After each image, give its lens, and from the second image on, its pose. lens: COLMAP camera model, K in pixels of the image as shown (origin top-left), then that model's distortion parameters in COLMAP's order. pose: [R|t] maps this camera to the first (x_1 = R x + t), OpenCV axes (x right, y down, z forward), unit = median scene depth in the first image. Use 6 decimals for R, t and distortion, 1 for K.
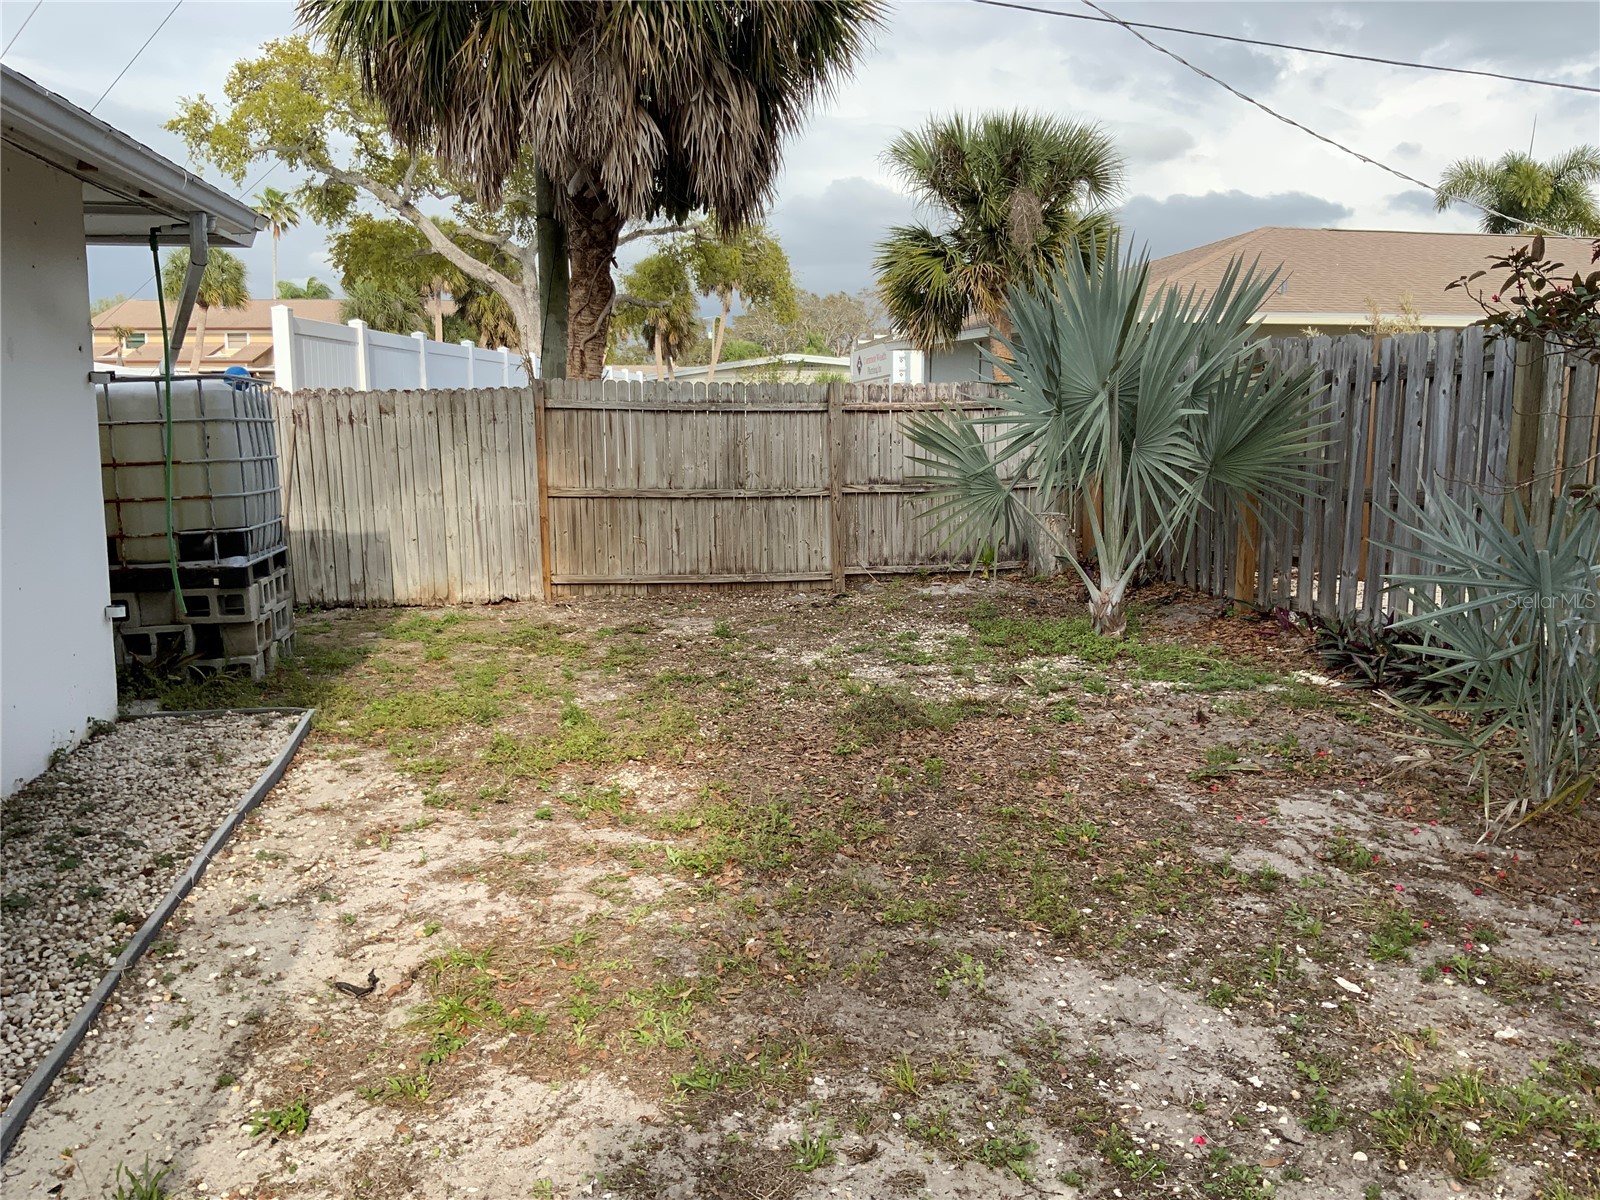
lens RADIAL K [[1332.7, 0, 801.2], [0, 1332.7, 600.2], [0, 0, 1]] dist [0.080578, -0.166523]
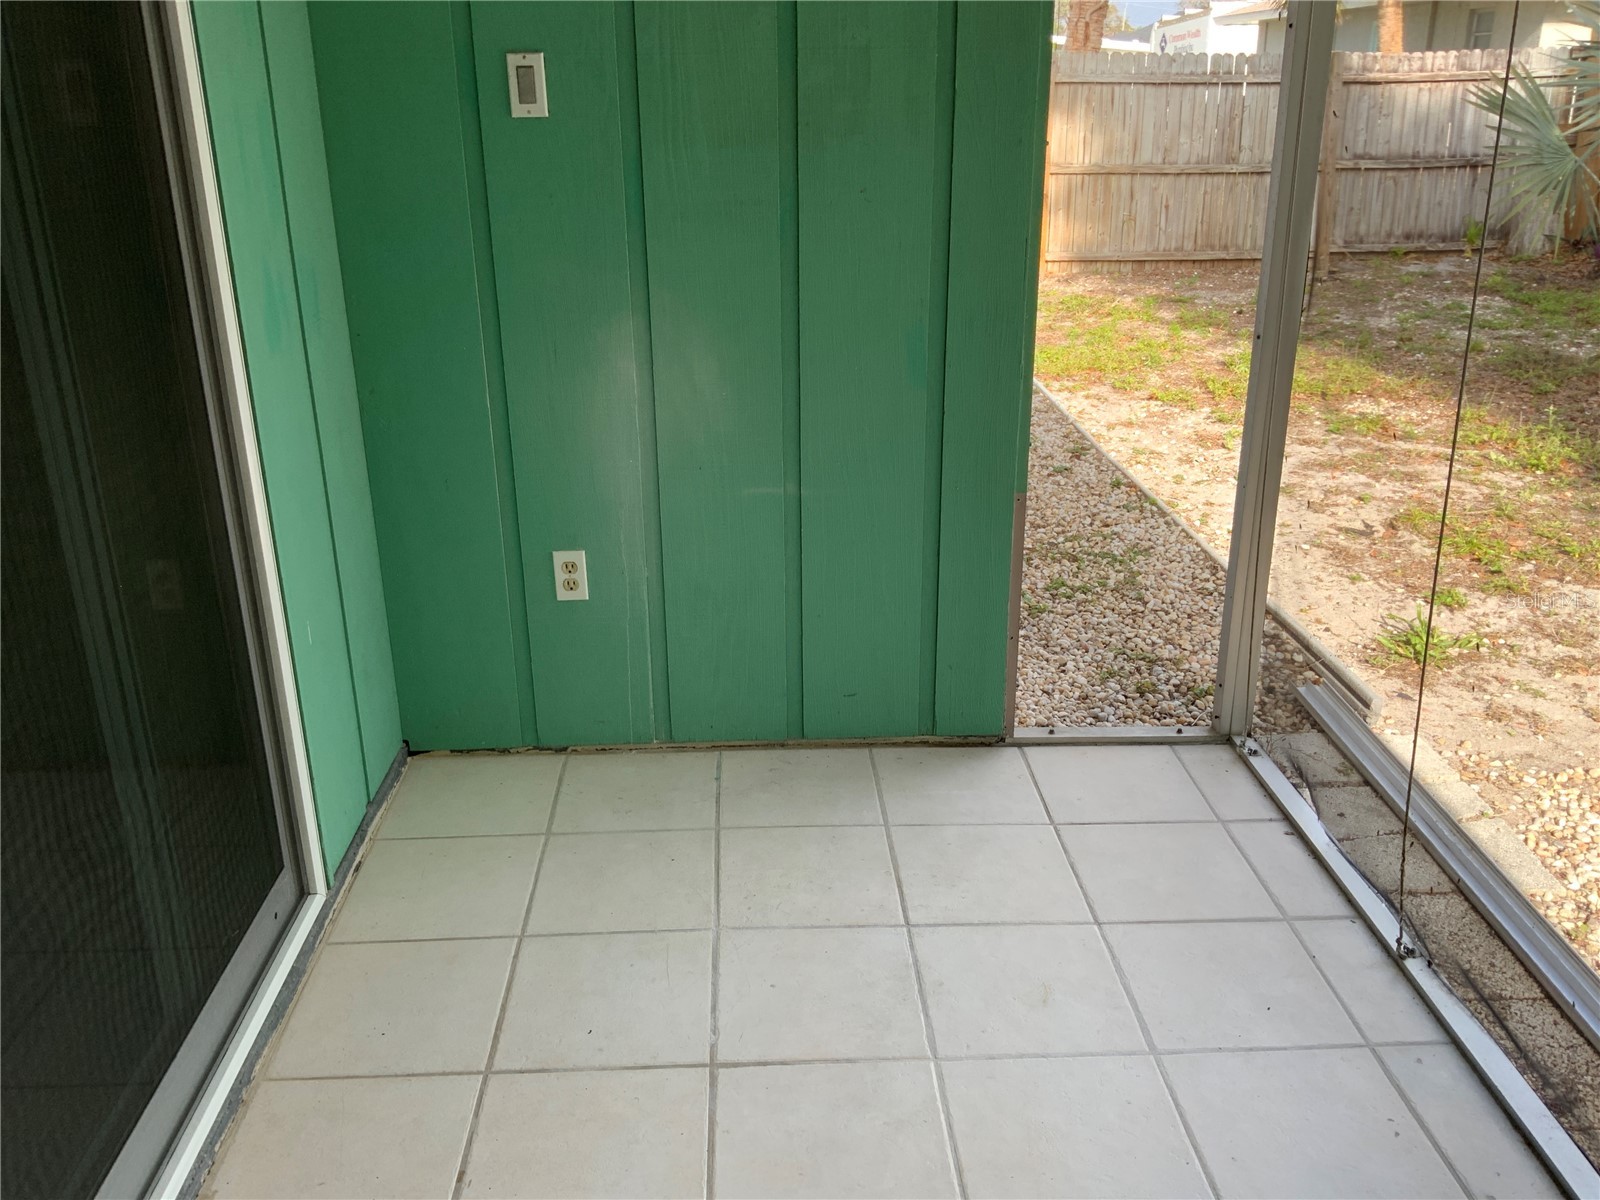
lens RADIAL K [[1332.7, 0, 801.2], [0, 1332.7, 600.2], [0, 0, 1]] dist [0.080578, -0.166523]
pose [[0.989976, 0.038617, -0.135857, -0.219368], [-0.009059, 0.977275, 0.211780, 0.027241], [0.140948, -0.208426, 0.967829, -0.107551]]
